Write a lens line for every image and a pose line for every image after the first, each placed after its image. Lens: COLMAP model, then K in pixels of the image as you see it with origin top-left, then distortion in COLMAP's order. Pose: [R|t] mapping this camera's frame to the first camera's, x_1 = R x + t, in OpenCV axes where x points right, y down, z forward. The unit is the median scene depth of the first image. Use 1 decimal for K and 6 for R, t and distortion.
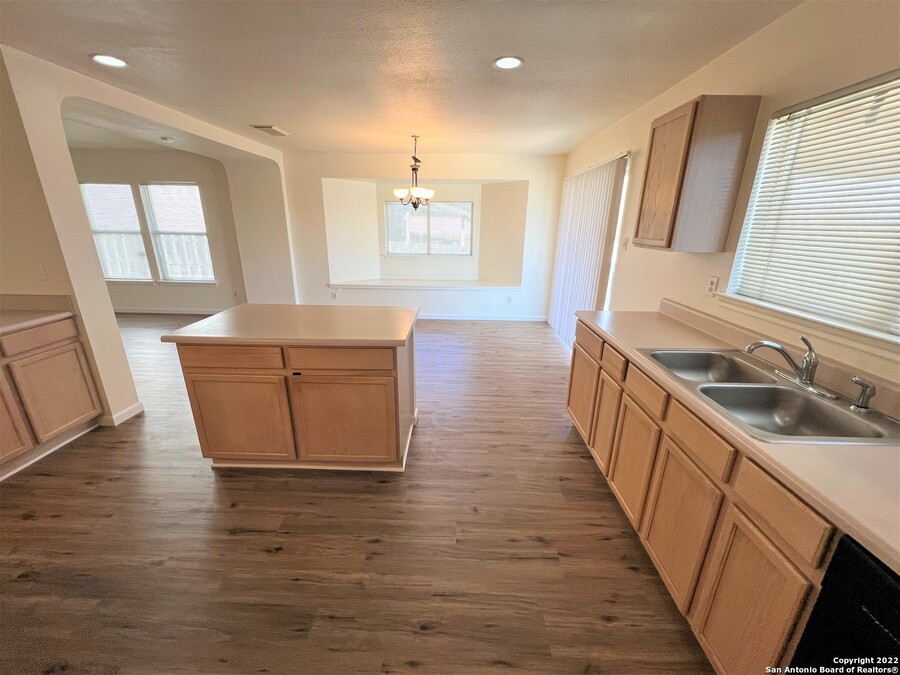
lens RADIAL K [[358.6, 0, 450.7], [0, 358.6, 338.4], [0, 0, 1]] dist [0.000652, 0.000294]
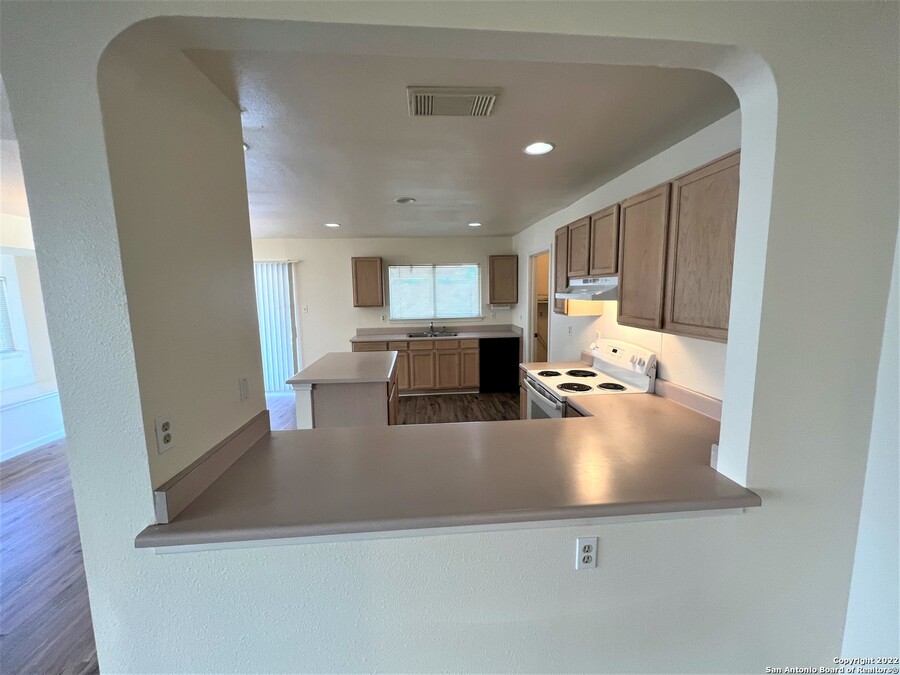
lens RADIAL K [[358.6, 0, 447.1], [0, 358.6, 336.7], [0, 0, 1]] dist [0.000652, 0.000294]
pose [[-0.101495, -0.135530, 0.985561, -0.820063], [0.320909, 0.933259, 0.161386, -0.117843], [-0.941656, 0.332655, -0.051228, 0.282862]]
